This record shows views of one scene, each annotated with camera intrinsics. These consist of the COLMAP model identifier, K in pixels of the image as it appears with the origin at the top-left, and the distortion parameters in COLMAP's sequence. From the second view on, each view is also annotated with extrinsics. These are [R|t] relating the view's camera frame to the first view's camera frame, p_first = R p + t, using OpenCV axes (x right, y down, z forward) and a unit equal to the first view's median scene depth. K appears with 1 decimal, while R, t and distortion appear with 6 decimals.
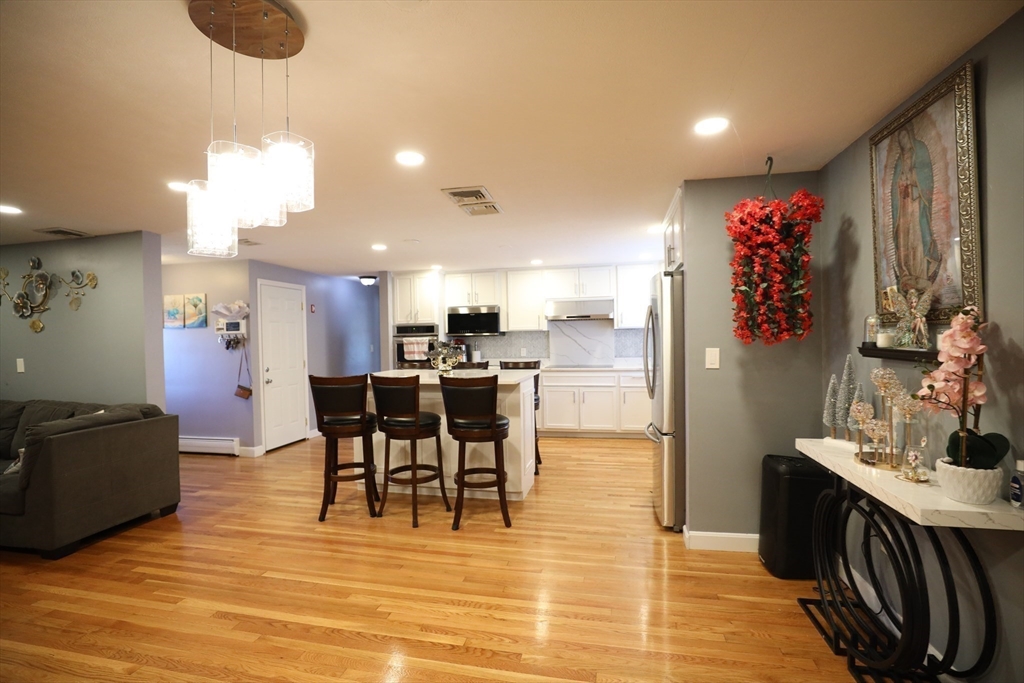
lens RADIAL K [[464.1, 0, 512.0], [0, 464.1, 341.5], [0, 0, 1]] dist [-0.048967, 0.015377]
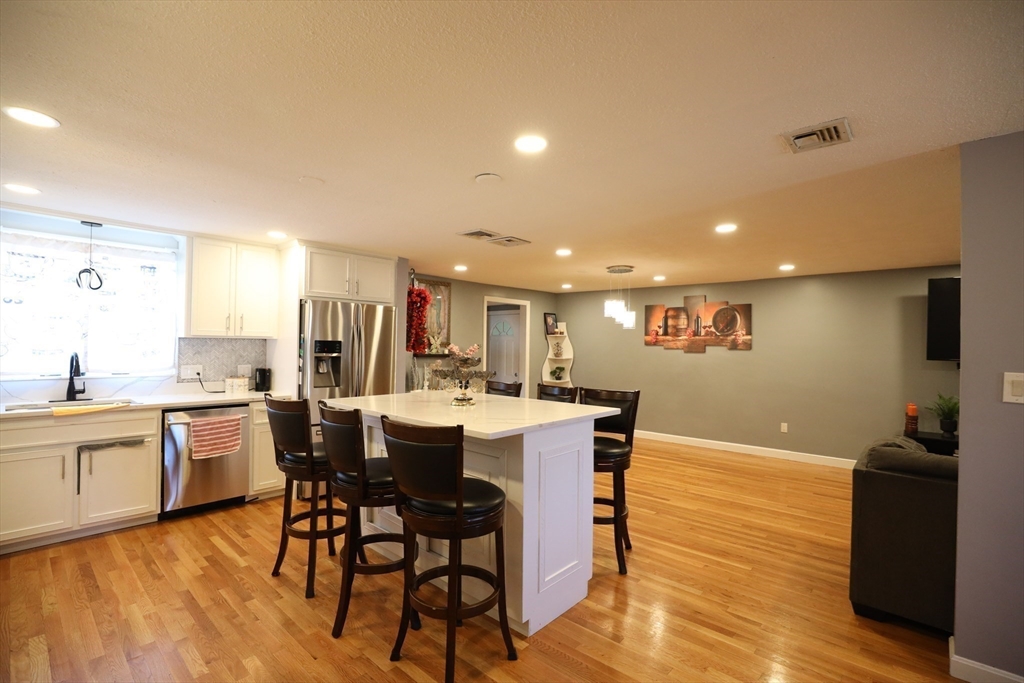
lens RADIAL K [[464.1, 0, 512.0], [0, 464.1, 341.5], [0, 0, 1]] dist [-0.048967, 0.015377]
pose [[-0.872617, 0.010527, 0.488292, -0.640985], [0.007193, 0.999936, -0.008704, -0.020176], [-0.488352, -0.004083, -0.872637, 1.848794]]
